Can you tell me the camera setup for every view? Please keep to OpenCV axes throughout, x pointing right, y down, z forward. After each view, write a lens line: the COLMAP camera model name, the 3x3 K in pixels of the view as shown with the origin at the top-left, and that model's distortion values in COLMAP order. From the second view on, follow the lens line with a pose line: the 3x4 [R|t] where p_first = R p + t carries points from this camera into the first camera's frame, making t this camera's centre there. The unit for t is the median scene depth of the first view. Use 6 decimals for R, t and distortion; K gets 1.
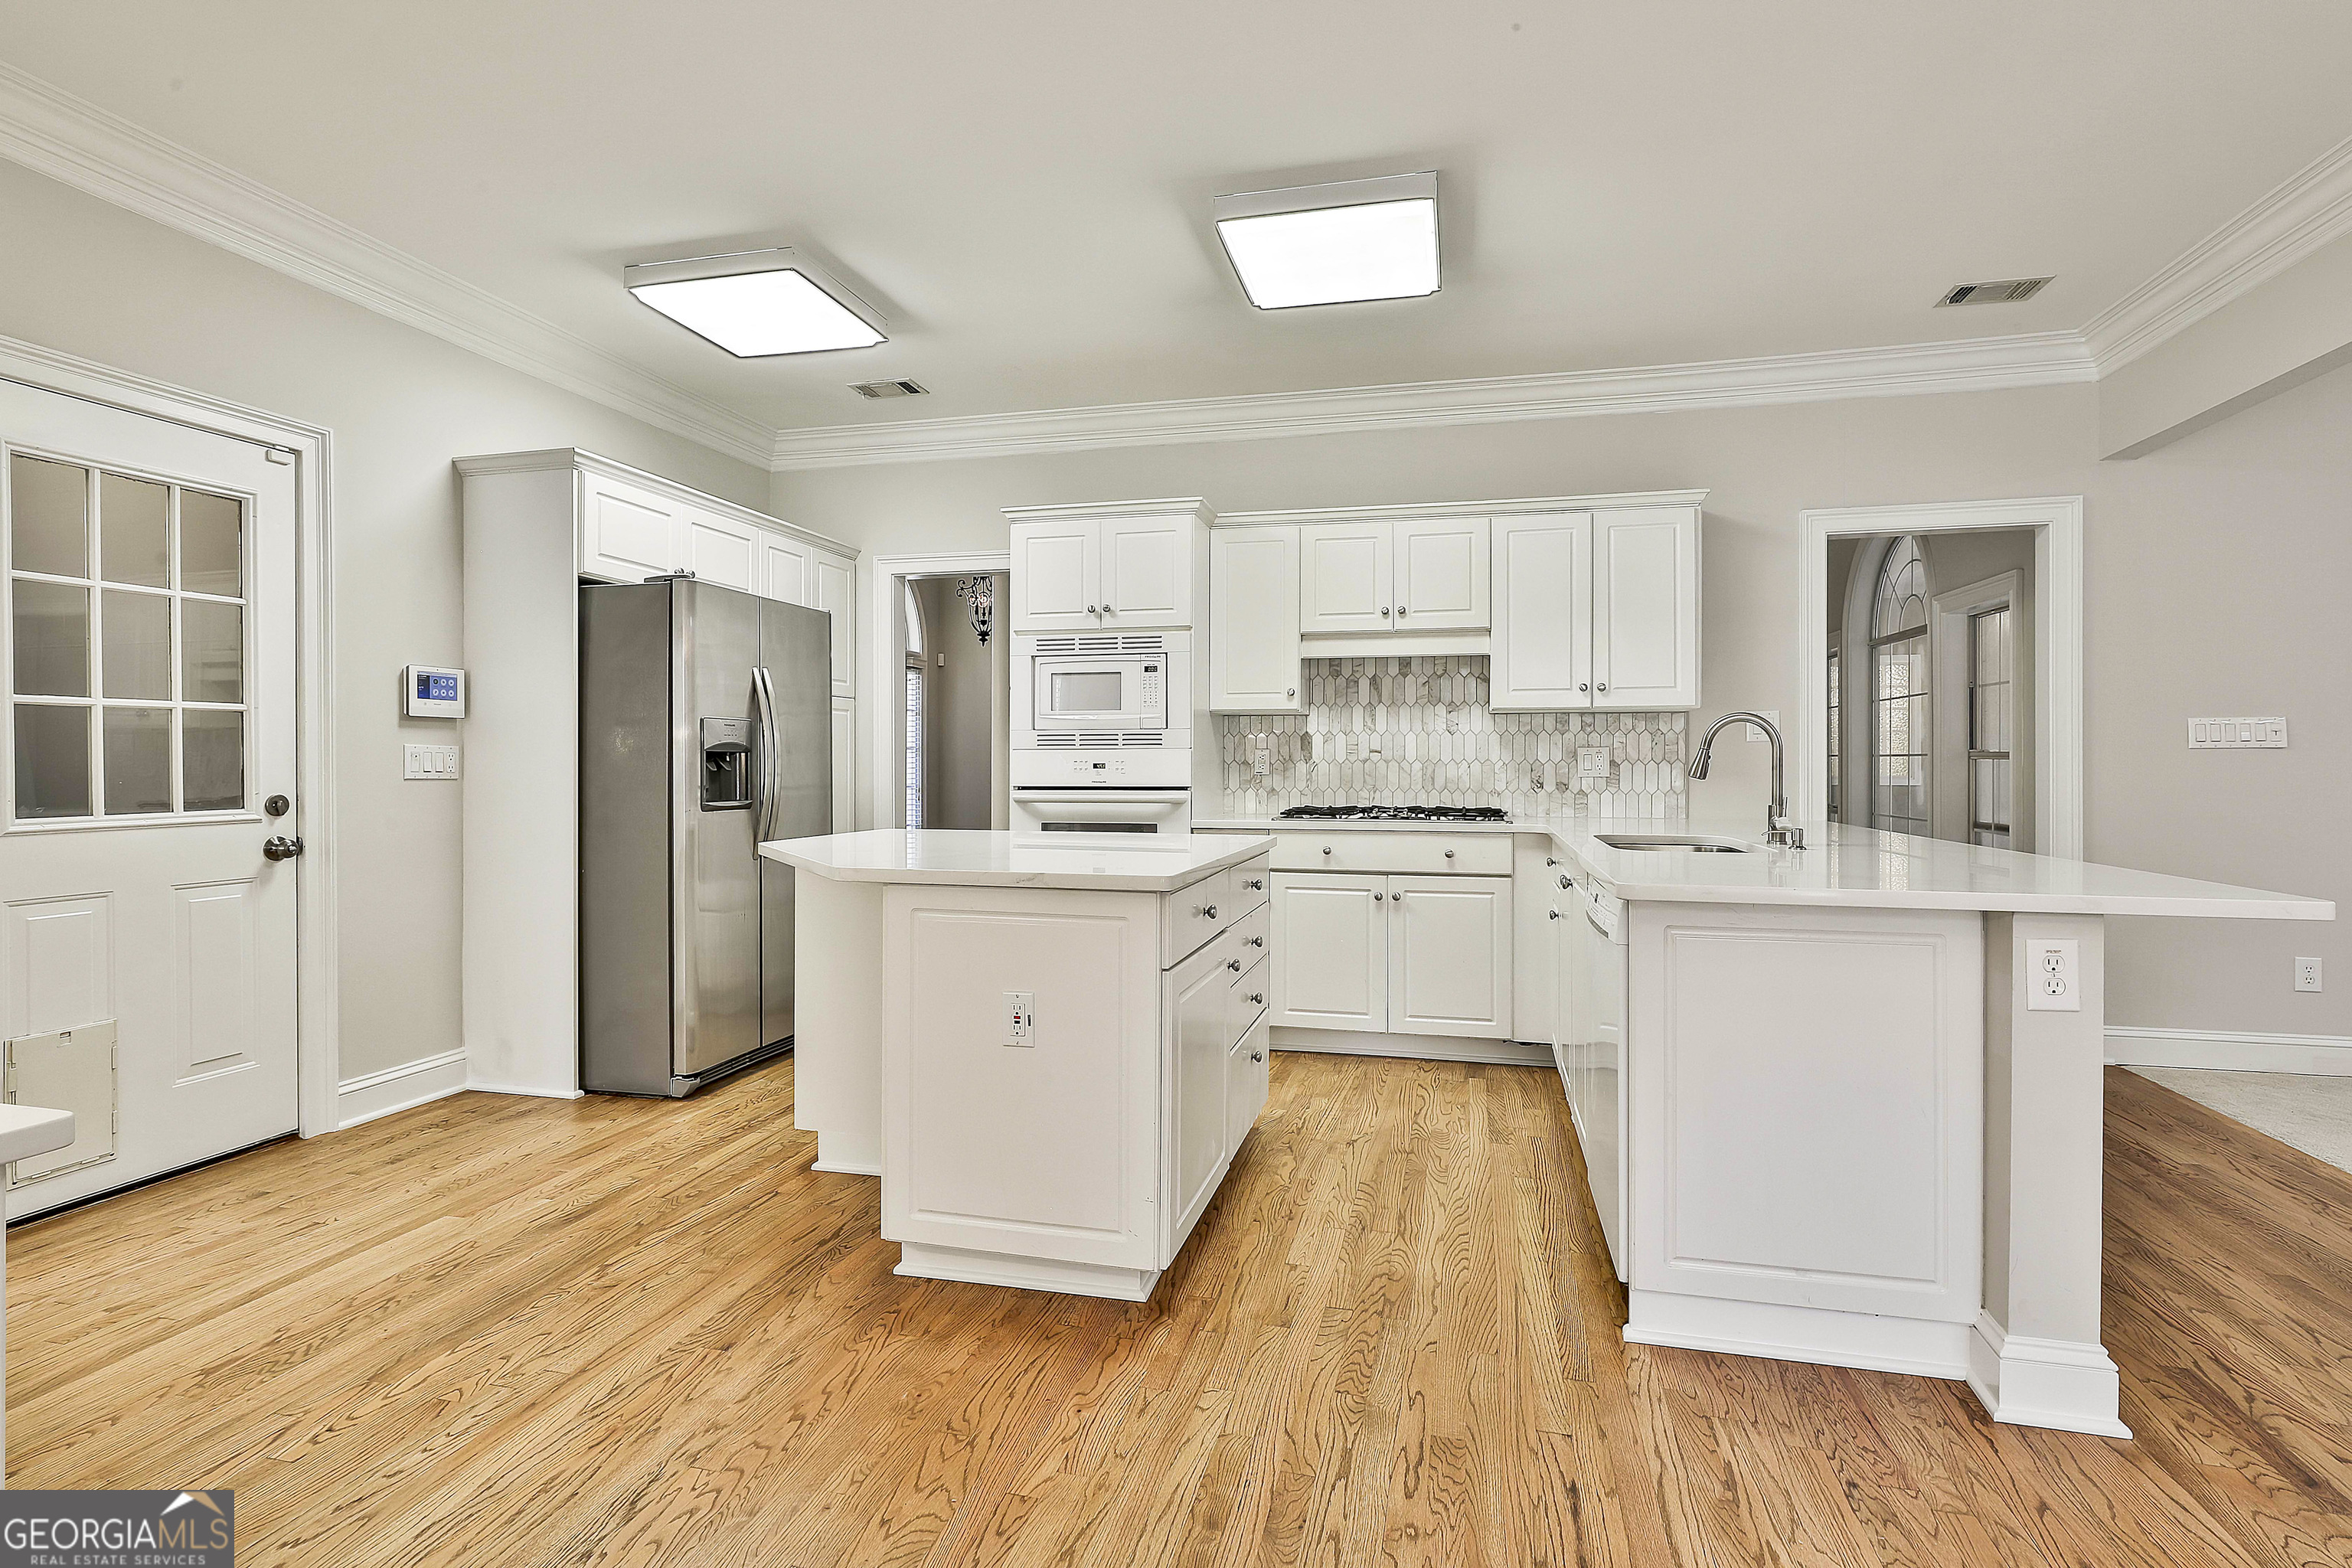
lens RADIAL K [[1141.8, 0, 1179.5], [0, 1141.8, 761.4], [0, 0, 1]] dist [-0.002597, 0.000634]
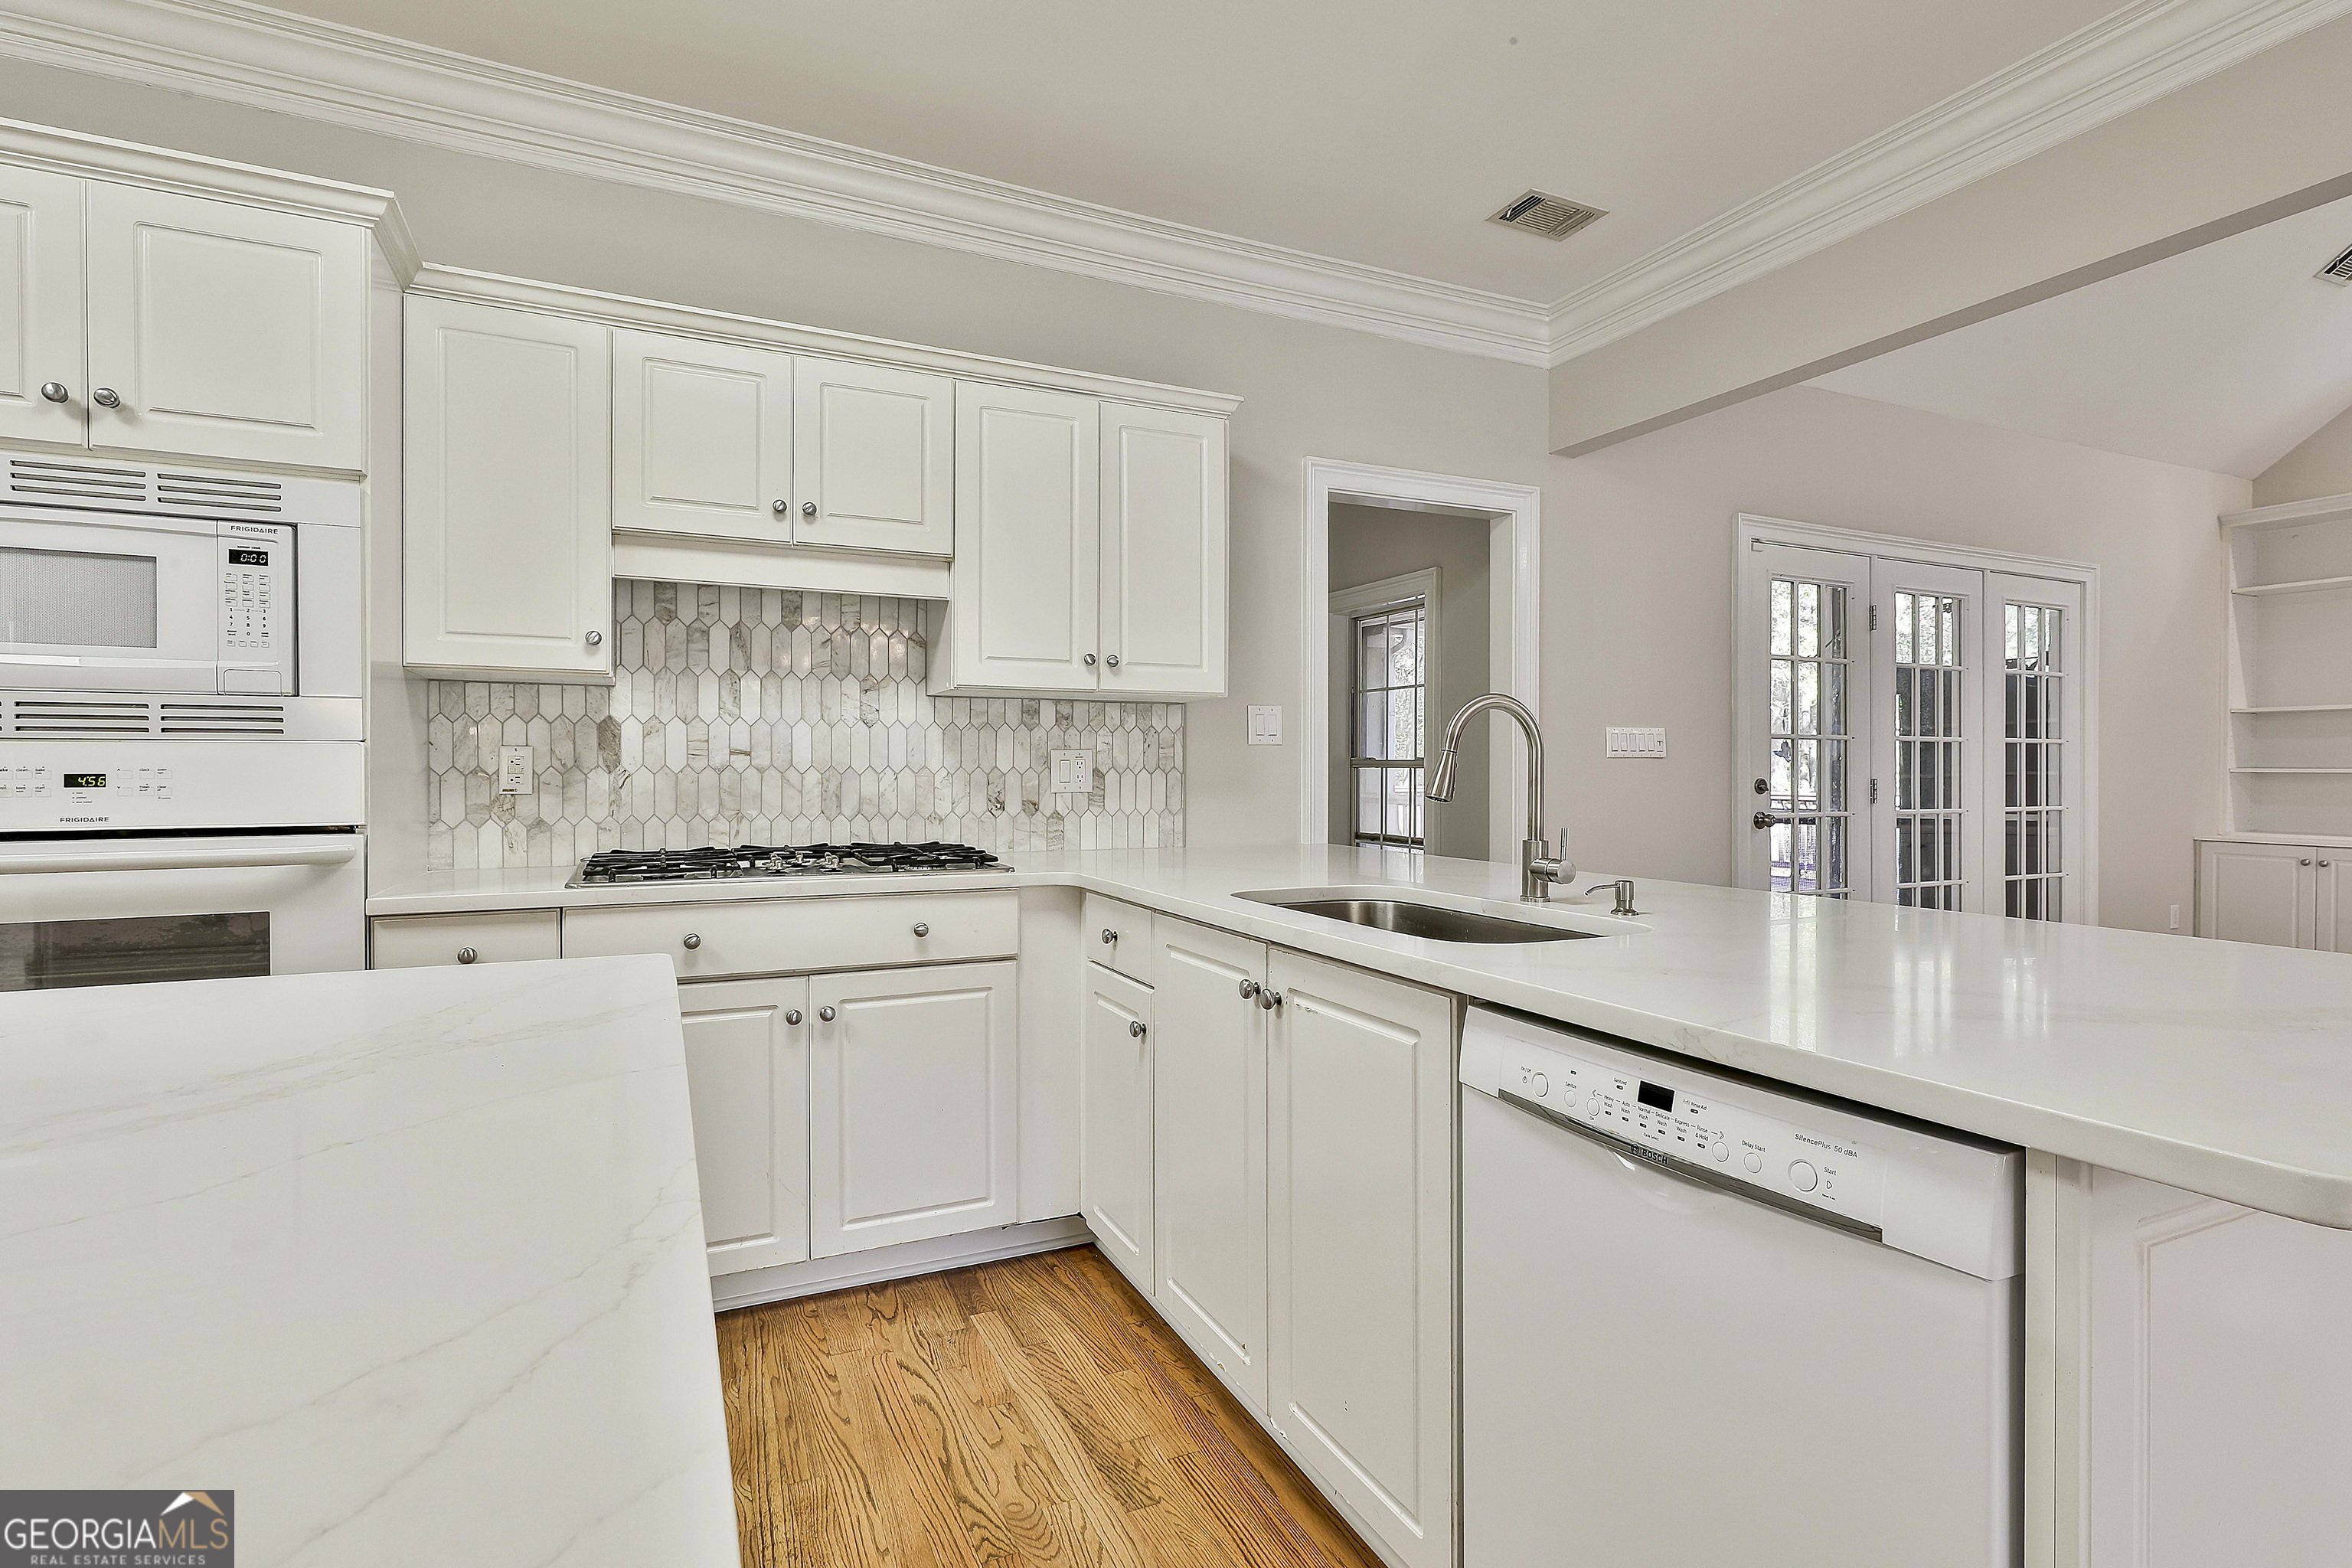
lens RADIAL K [[1121.6, 0, 1180.5], [0, 1121.6, 778.7], [0, 0, 1]] dist [-0.002257, 0.001058]
pose [[0.774300, -0.004361, 0.632804, -0.020443], [-0.001840, 0.999957, 0.009142, -0.001169], [-0.632816, -0.008243, 0.774258, 0.441849]]
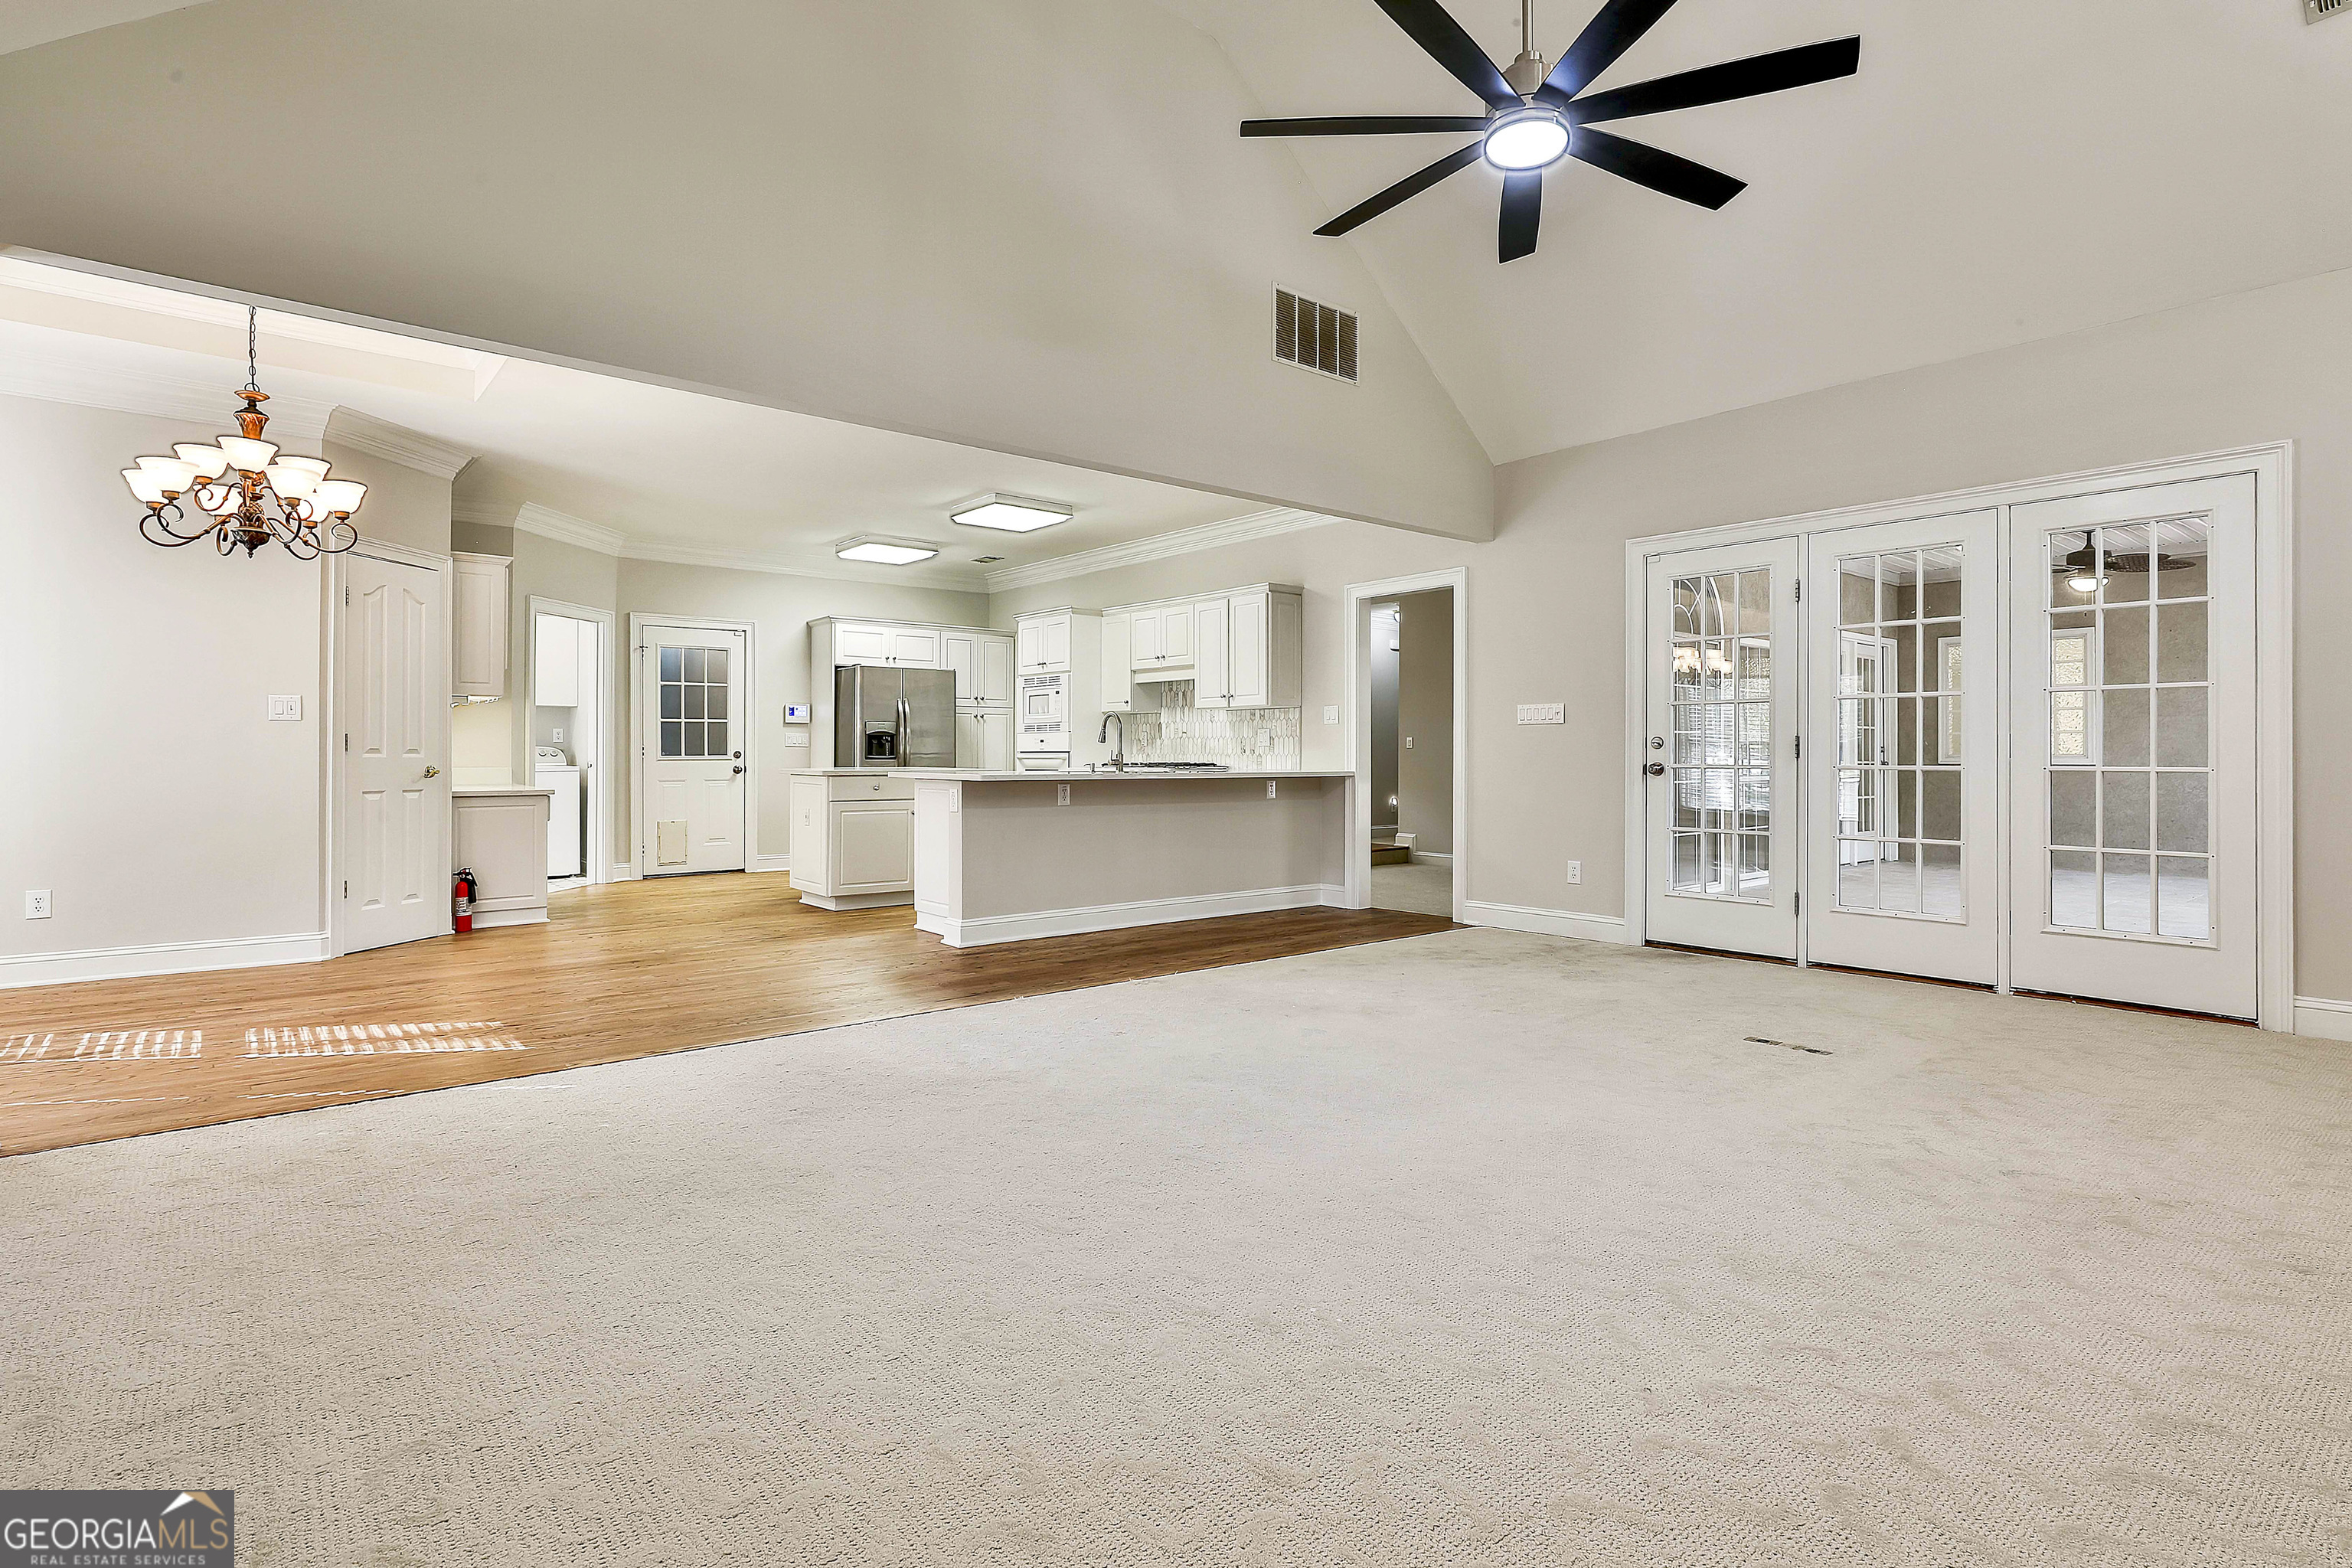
lens RADIAL K [[1141.8, 0, 1179.5], [0, 1141.8, 761.4], [0, 0, 1]] dist [-0.002597, 0.000634]
pose [[0.806920, 0.004396, -0.590645, 1.326003], [0.000194, 0.999970, 0.007708, 0.024520], [0.590661, -0.006335, 0.806895, -0.488534]]
